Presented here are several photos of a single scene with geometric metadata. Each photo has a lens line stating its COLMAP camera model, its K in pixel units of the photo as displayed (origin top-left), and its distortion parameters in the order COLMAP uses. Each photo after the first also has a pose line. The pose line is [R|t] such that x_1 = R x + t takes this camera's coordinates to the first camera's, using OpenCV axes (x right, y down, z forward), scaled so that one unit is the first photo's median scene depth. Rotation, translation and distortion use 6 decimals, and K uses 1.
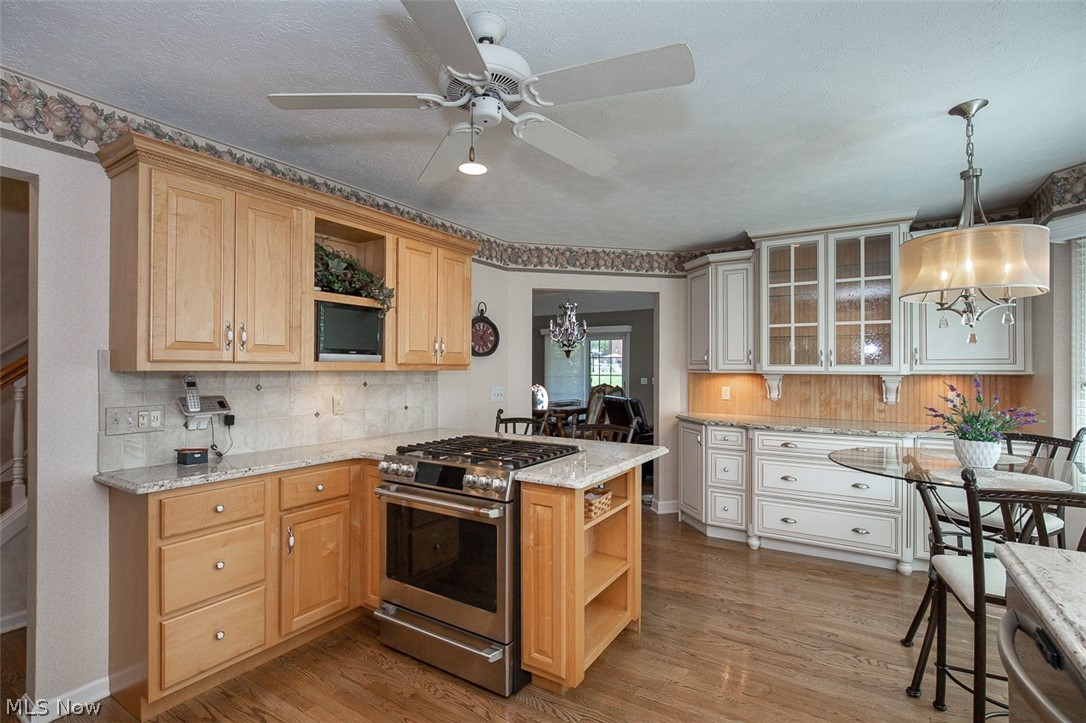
lens RADIAL K [[511.8, 0, 543.8], [0, 511.8, 365.8], [0, 0, 1]] dist [-0.001893, 0.000026]
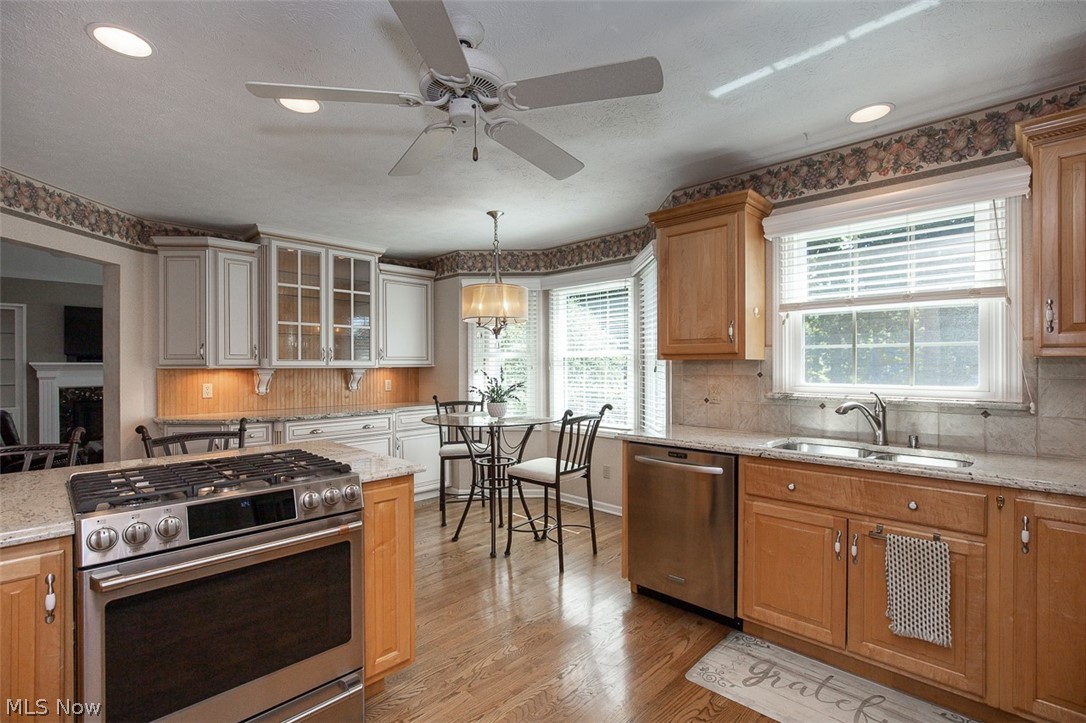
lens RADIAL K [[507.0, 0, 543.9], [0, 507.0, 364.3], [0, 0, 1]] dist [0.001151, 0.000588]
pose [[0.209890, -0.003115, 0.977720, -0.510784], [-0.000138, 0.999995, 0.003216, 0.004034], [-0.977725, -0.000810, 0.209888, 0.286001]]
